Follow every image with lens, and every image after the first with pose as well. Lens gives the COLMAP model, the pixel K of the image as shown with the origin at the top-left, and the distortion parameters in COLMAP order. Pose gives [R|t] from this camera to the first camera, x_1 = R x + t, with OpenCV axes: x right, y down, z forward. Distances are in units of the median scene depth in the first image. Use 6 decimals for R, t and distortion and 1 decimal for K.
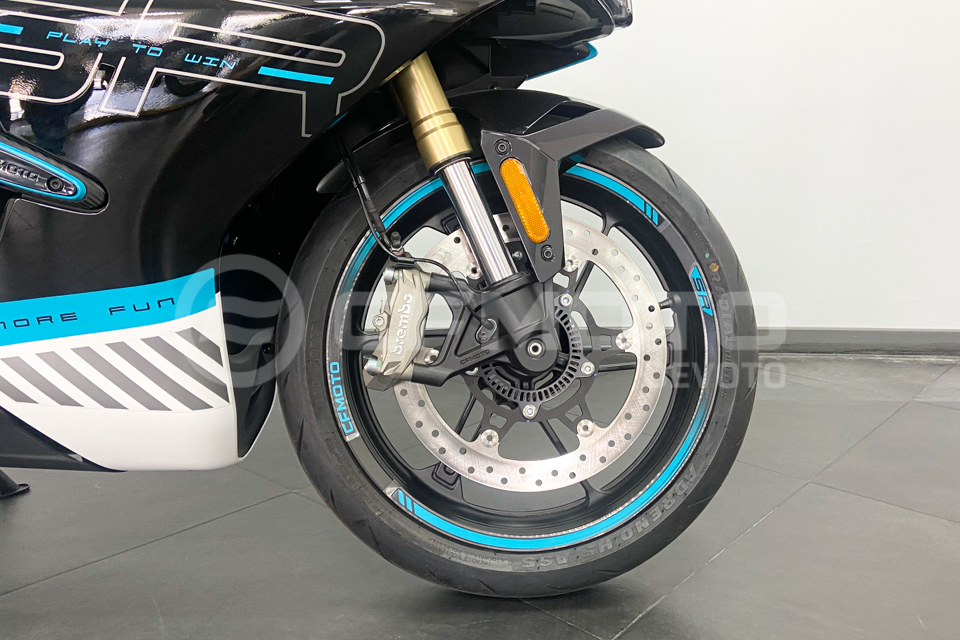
lens RADIAL K [[777.5, 0, 519.0], [0, 777.5, 311.3], [0, 0, 1]] dist [0.062346, -0.074565]
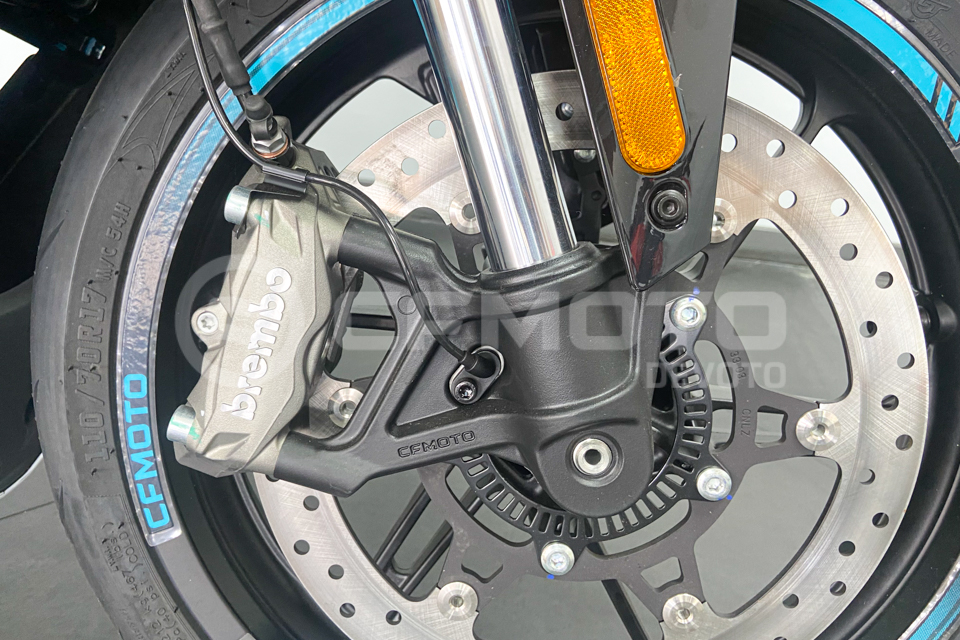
lens RADIAL K [[716.2, 0, 468.7], [0, 716.2, 280.7], [0, 0, 1]] dist [0.086829, -0.103262]
pose [[0.983852, 0.140339, -0.111085, -0.011624], [-0.115699, 0.972209, 0.203527, -0.096723], [0.136561, -0.187388, 0.972747, 0.659559]]
